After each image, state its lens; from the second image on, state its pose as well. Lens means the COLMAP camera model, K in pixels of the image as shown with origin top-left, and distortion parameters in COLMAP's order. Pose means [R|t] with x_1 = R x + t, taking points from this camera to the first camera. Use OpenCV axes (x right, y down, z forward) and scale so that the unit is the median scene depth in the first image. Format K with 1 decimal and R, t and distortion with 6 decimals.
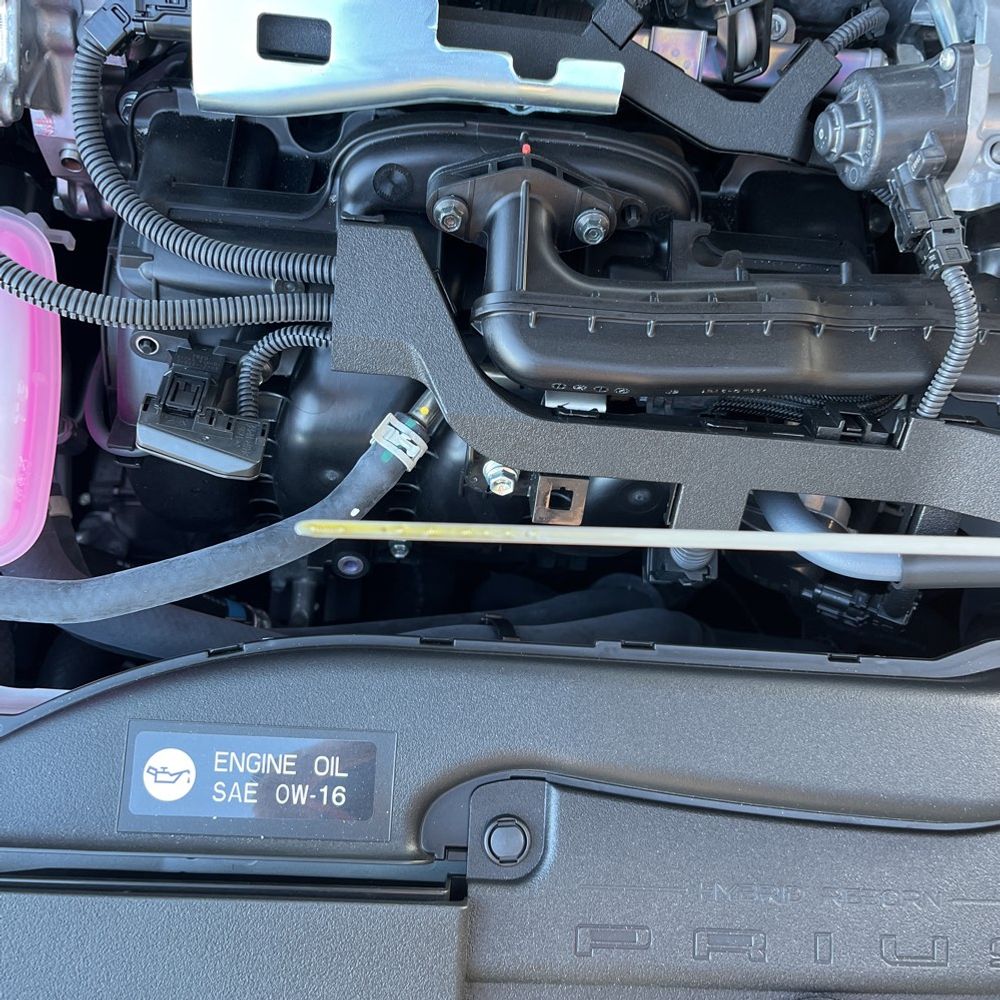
lens RADIAL K [[1008.1, 0, 500.0], [0, 1008.1, 500.0], [0, 0, 1]] dist [0.042896, -0.059866]
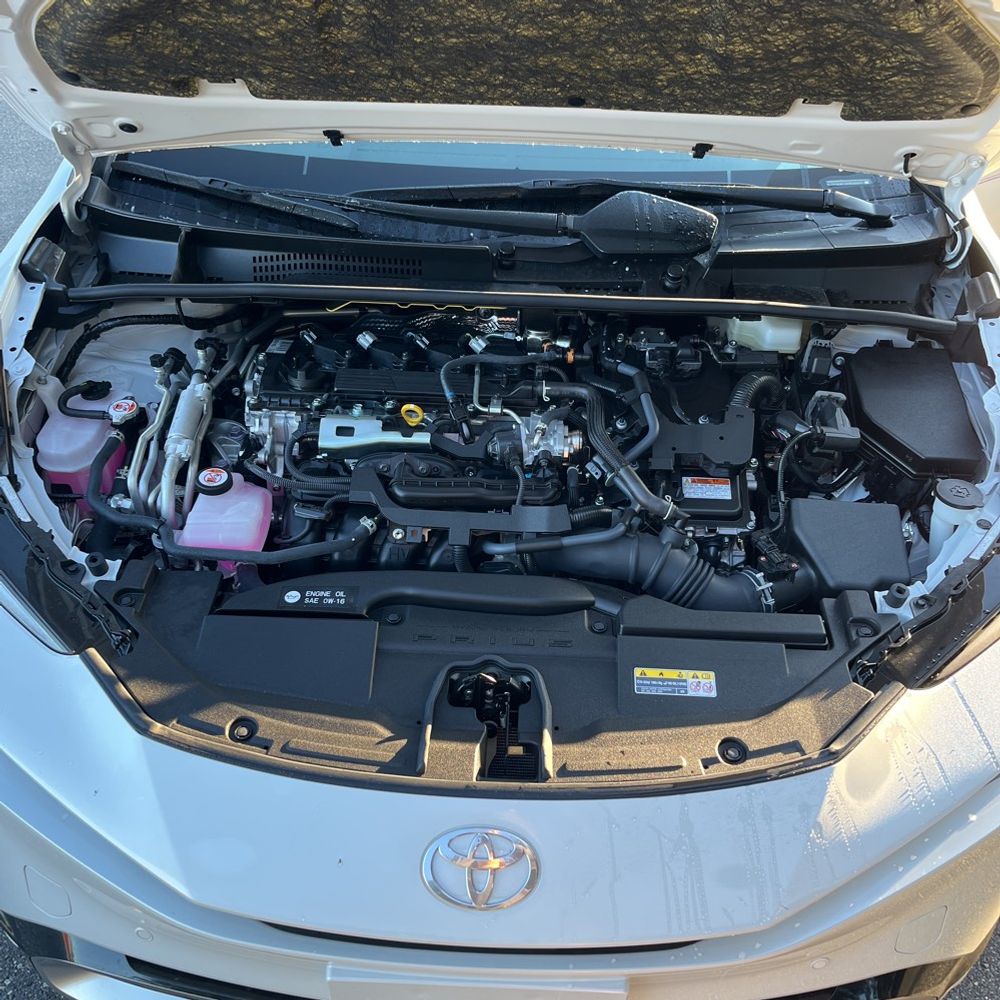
lens RADIAL K [[1008.1, 0, 500.0], [0, 1008.1, 500.0], [0, 0, 1]] dist [0.042896, -0.059866]
pose [[0.998712, -0.049459, -0.011281, 0.409236], [0.029642, 0.749412, -0.661441, 2.245014], [0.041168, 0.660255, 0.749913, -1.672975]]
